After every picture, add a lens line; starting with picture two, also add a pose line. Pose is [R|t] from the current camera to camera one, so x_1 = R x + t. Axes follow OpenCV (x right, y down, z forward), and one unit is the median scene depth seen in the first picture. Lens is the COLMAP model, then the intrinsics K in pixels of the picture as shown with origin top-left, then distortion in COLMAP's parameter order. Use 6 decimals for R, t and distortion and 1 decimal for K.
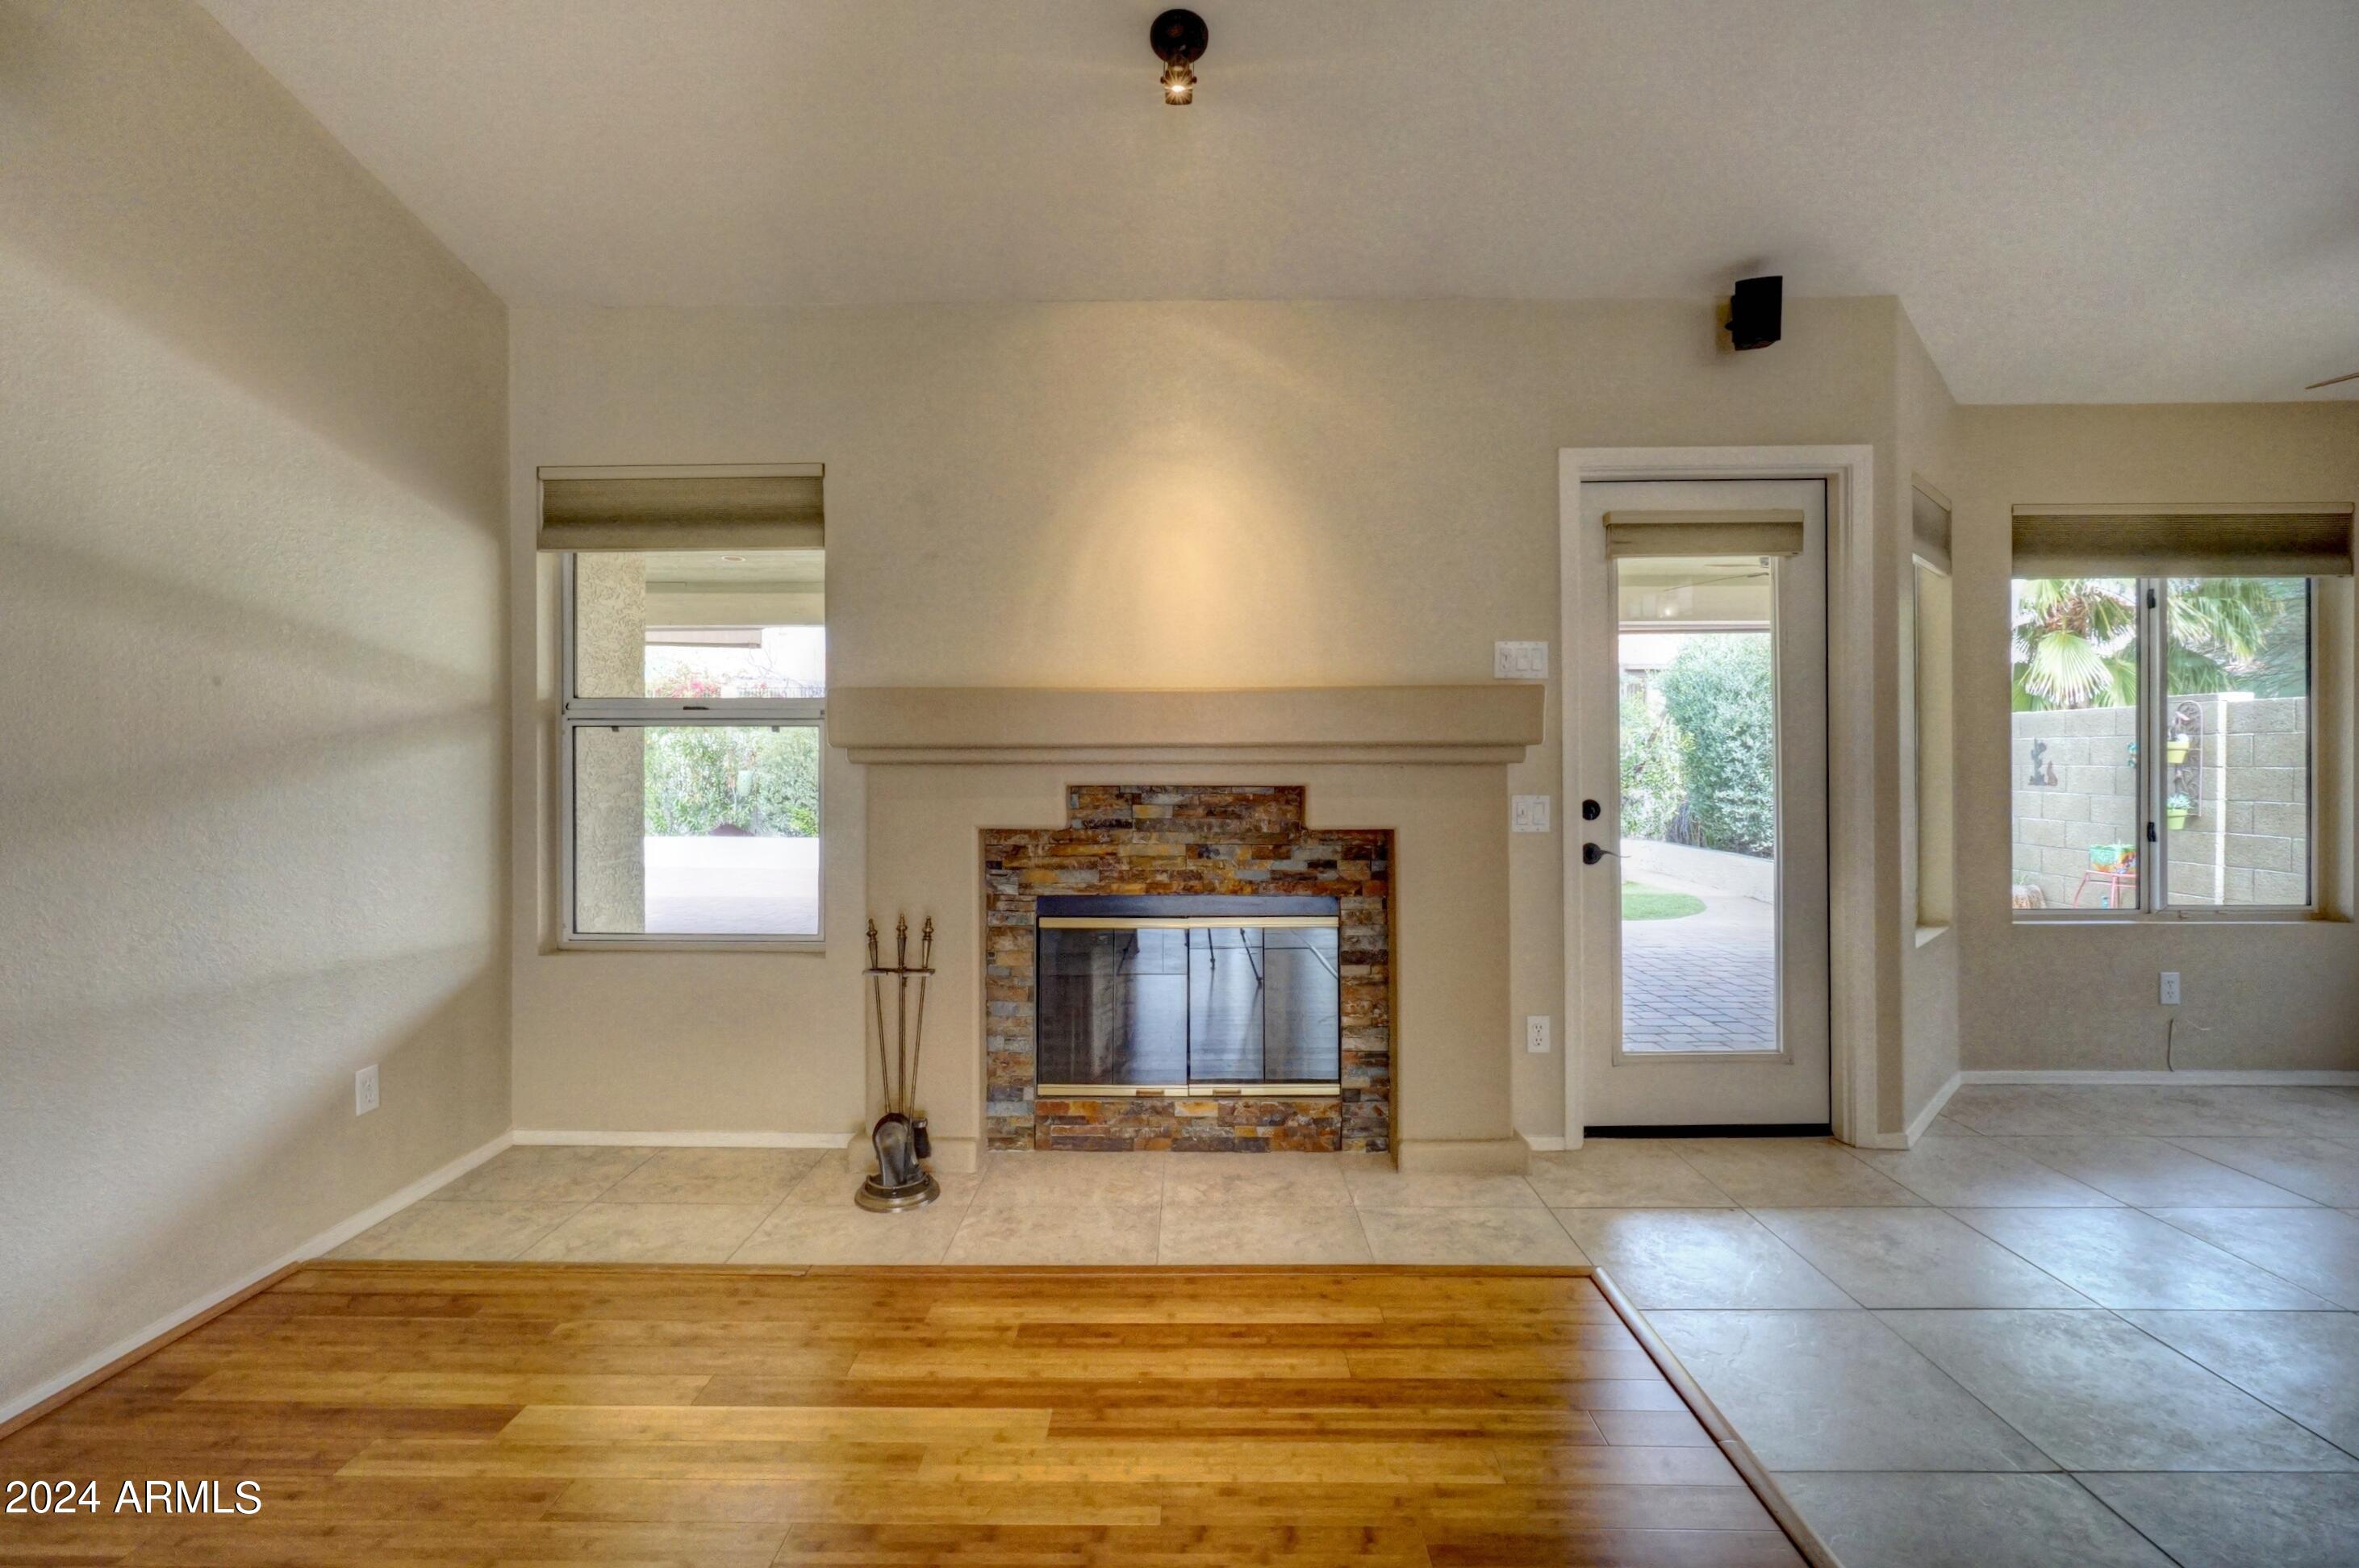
lens RADIAL K [[1018.5, 0, 1191.6], [0, 1018.5, 767.3], [0, 0, 1]] dist [-0.007330, 0.002143]
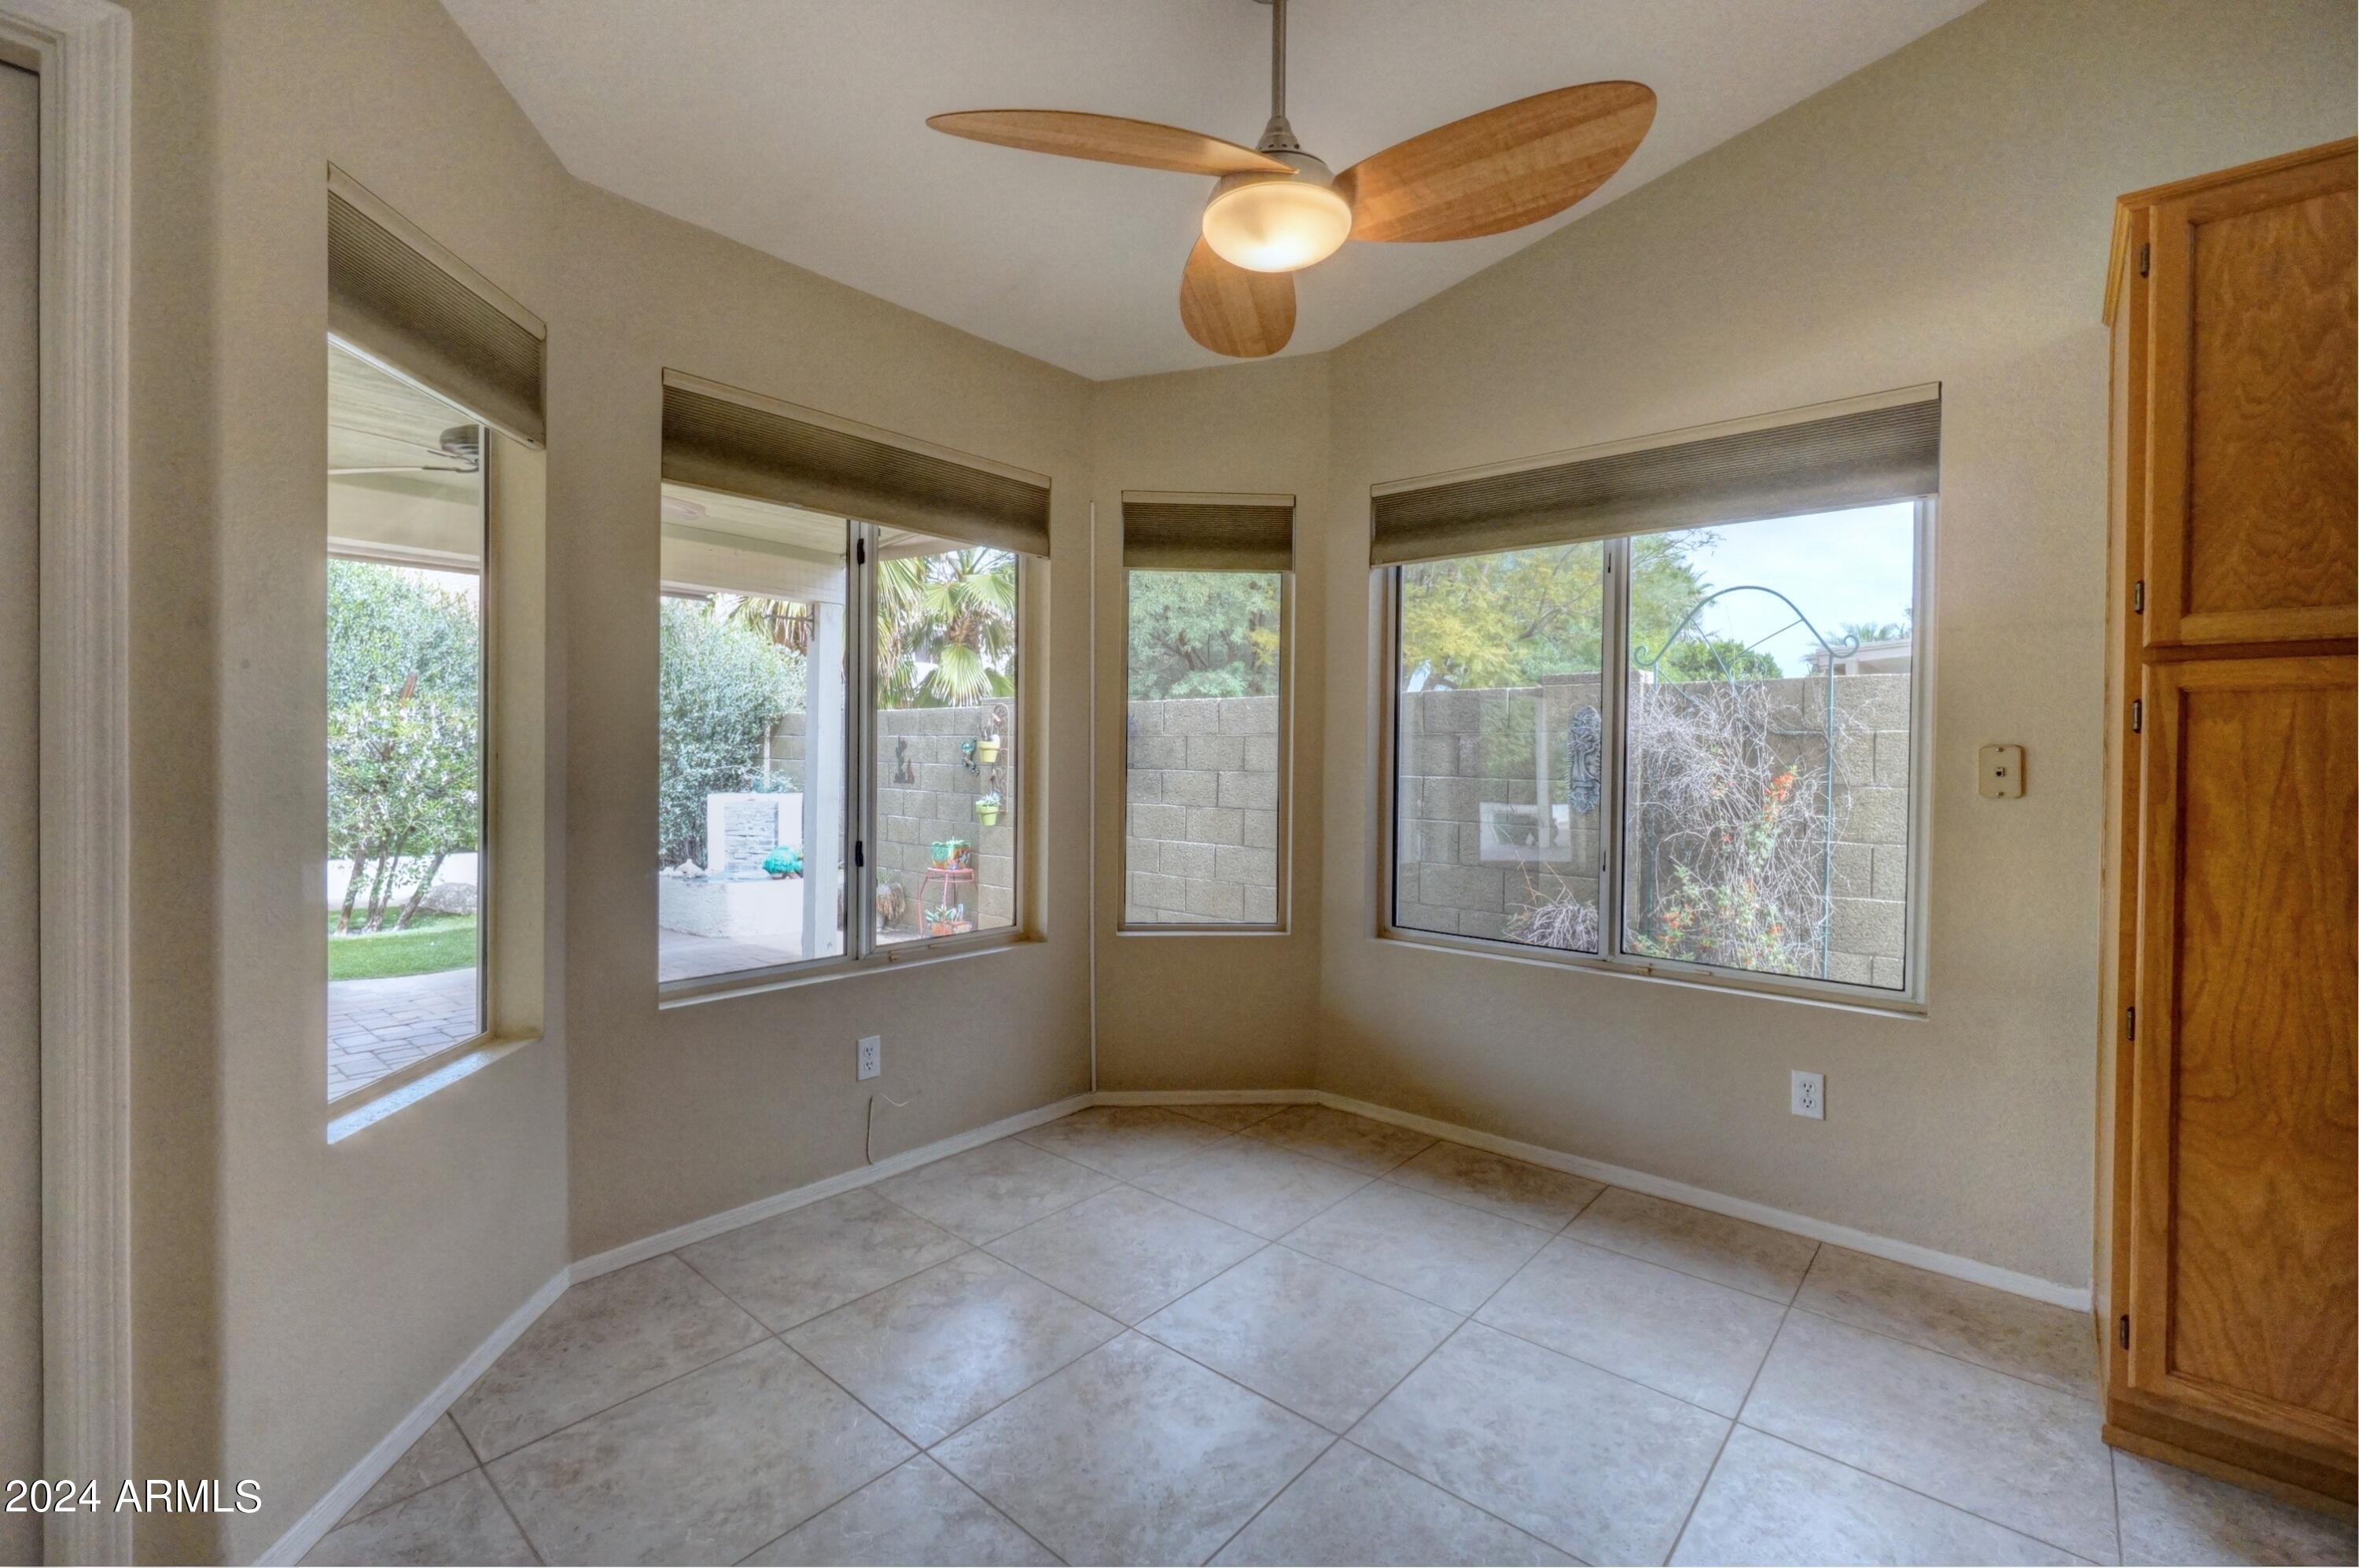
lens RADIAL K [[1018.7, 0, 1166.9], [0, 1018.7, 761.0], [0, 0, 1]] dist [-0.007330, 0.002143]
pose [[0.647951, 0.008168, 0.761639, 0.508903], [-0.008755, 0.999956, -0.003275, -0.006457], [-0.761632, -0.004546, 0.647994, 0.320319]]
